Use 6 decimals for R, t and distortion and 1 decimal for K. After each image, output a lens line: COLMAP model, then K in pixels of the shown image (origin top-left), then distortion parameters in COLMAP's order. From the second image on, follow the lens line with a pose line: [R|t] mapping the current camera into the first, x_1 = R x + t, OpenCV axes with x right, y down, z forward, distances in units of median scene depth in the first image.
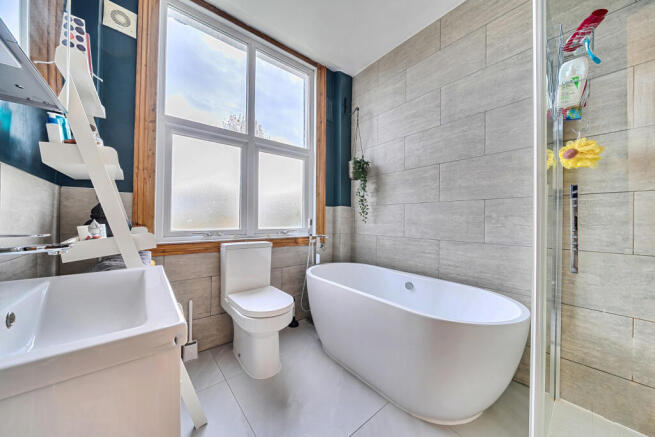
lens RADIAL K [[222.4, 0, 326.8], [0, 222.4, 218.7], [0, 0, 1]] dist [-0.001053, -0.000019]
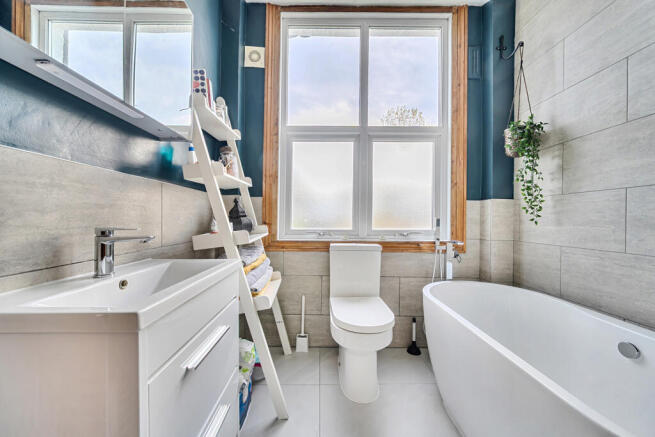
lens RADIAL K [[245.4, 0, 326.6], [0, 245.4, 218.8], [0, 0, 1]] dist [0.001787, -0.000257]
pose [[0.781868, -0.002686, -0.623439, 0.163948], [0.002797, 0.999996, -0.000800, 0.002805], [0.623438, -0.001119, 0.781872, 0.125204]]
